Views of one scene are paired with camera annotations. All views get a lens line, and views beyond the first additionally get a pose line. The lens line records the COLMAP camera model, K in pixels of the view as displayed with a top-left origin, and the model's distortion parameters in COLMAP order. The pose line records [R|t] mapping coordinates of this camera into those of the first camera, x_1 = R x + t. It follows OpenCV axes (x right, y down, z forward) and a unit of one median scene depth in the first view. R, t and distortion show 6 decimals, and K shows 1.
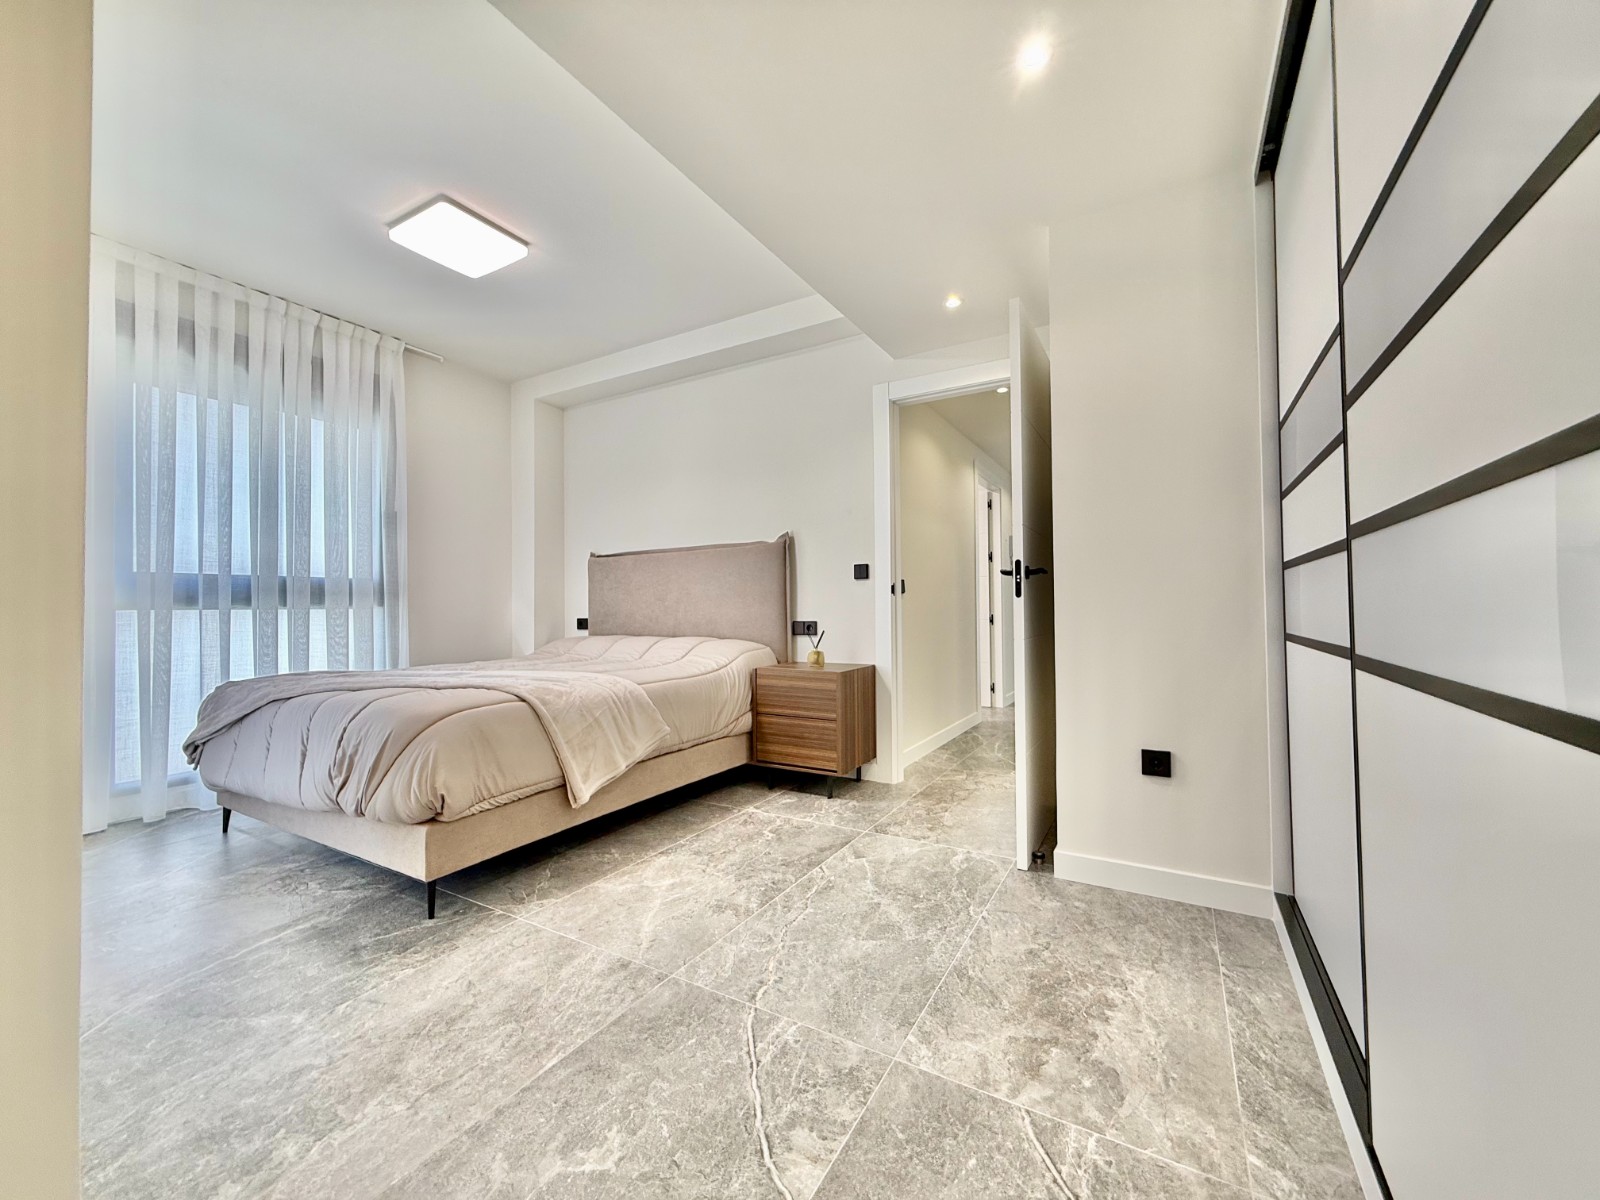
lens RADIAL K [[637.5, 0, 793.5], [0, 637.5, 598.3], [0, 0, 1]] dist [-0.001902, 0.000435]
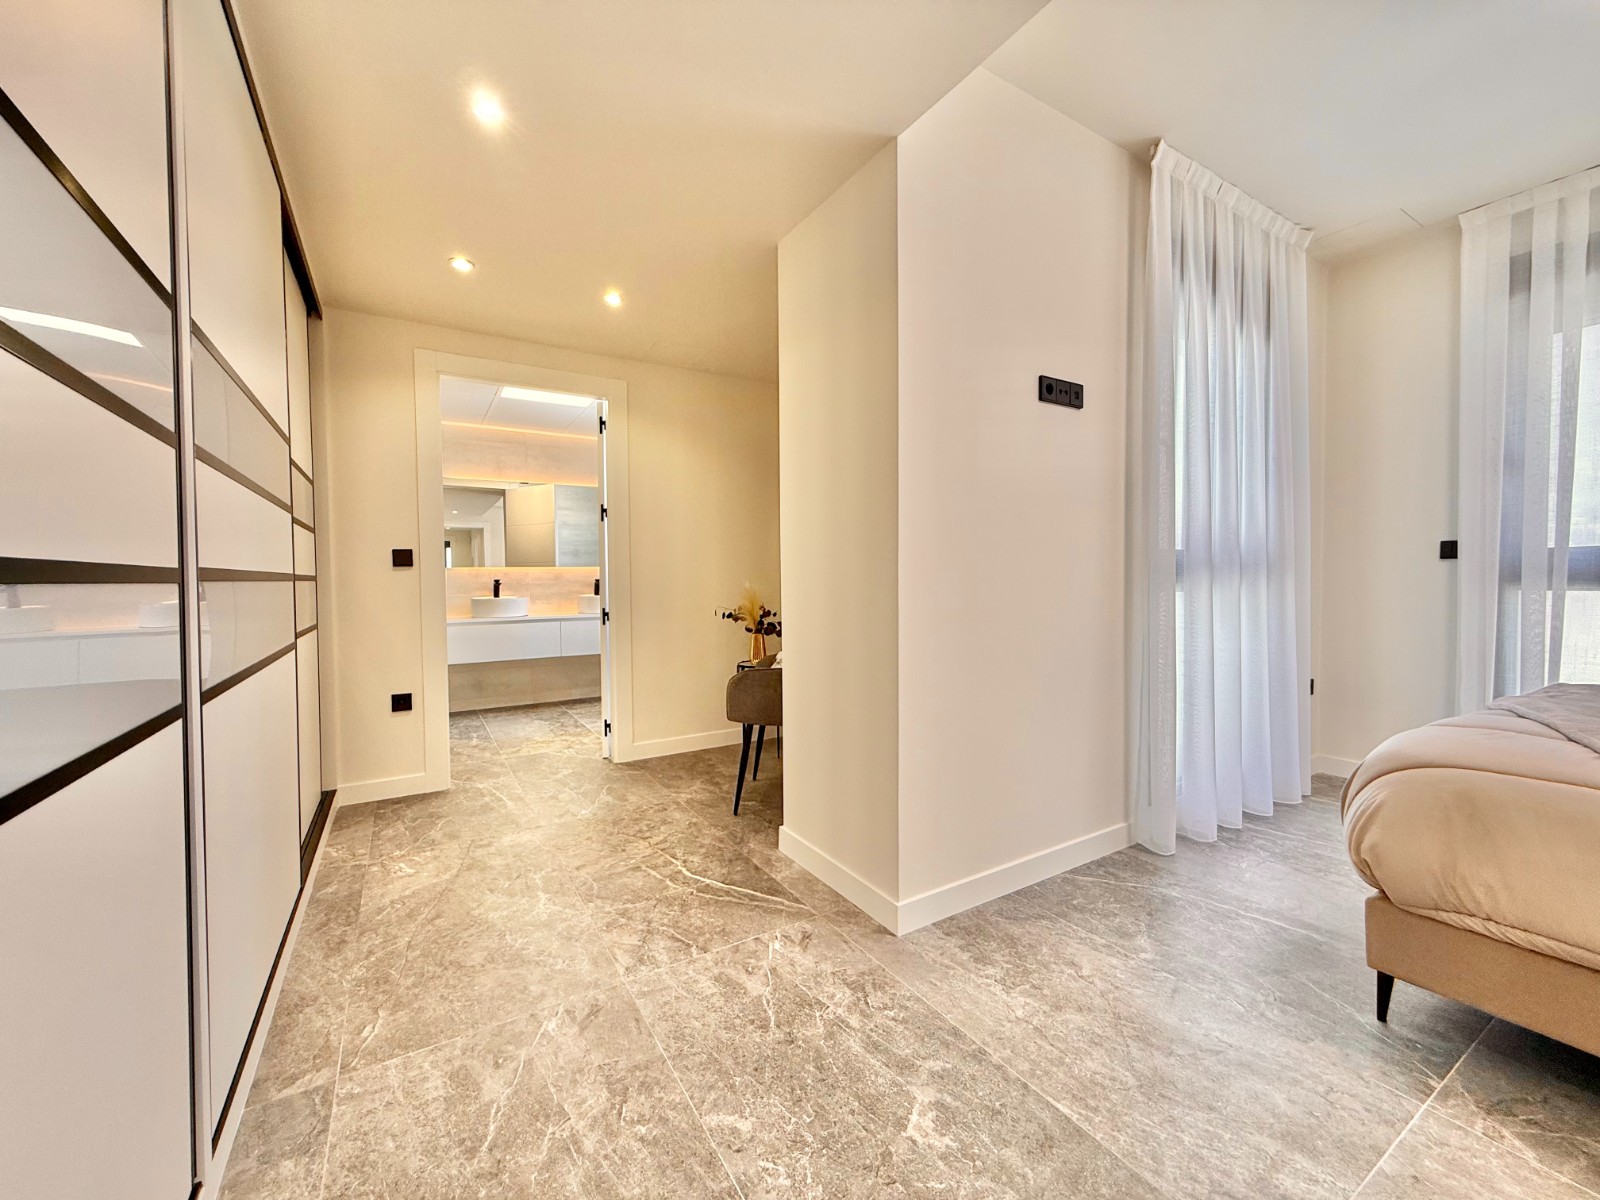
lens RADIAL K [[637.5, 0, 792.0], [0, 637.5, 598.3], [0, 0, 1]] dist [-0.001902, 0.000435]
pose [[-0.474113, 0.040831, -0.879517, 0.323471], [0.027661, 0.999122, 0.031473, -0.033653], [0.880029, -0.009407, -0.474826, 0.588319]]
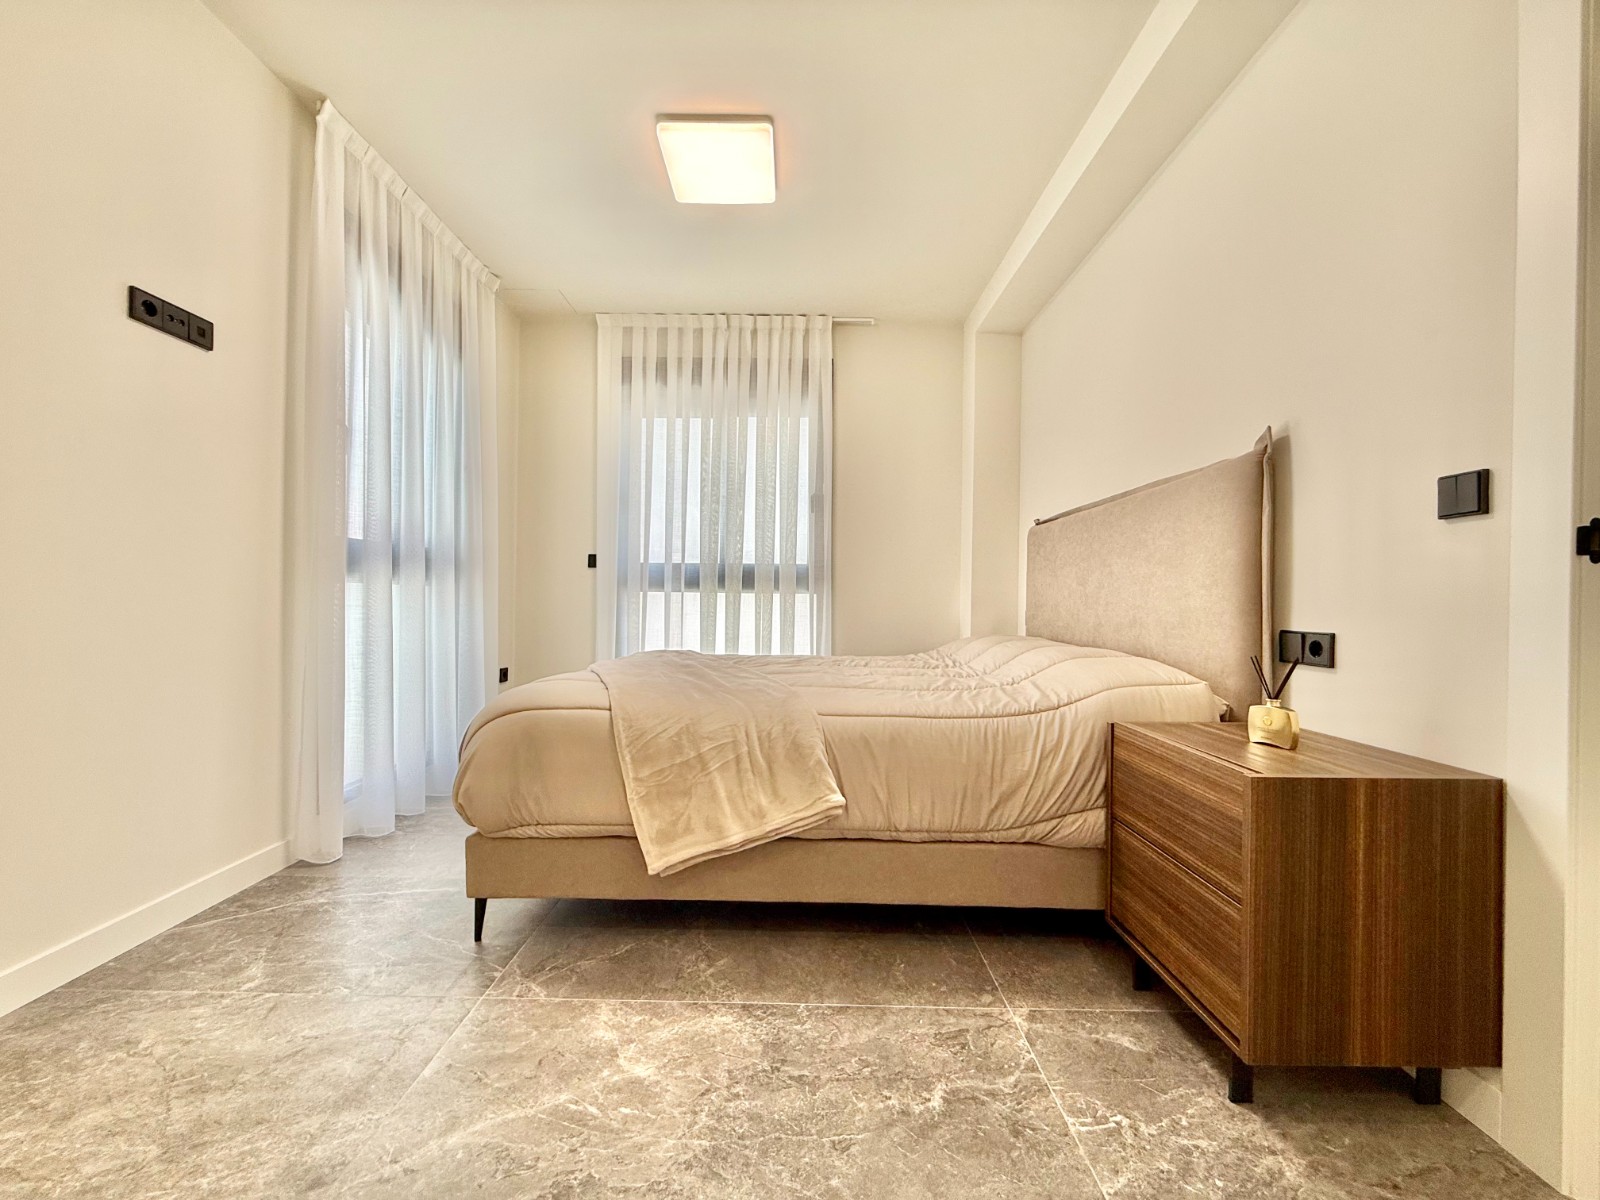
lens RADIAL K [[637.5, 0, 792.8], [0, 637.5, 599.5], [0, 0, 1]] dist [-0.001902, 0.000435]
pose [[0.499471, 0.016526, -0.866173, 0.314488], [-0.004337, 0.999853, 0.016575, 0.013525], [0.866320, -0.004523, 0.499470, 0.740658]]
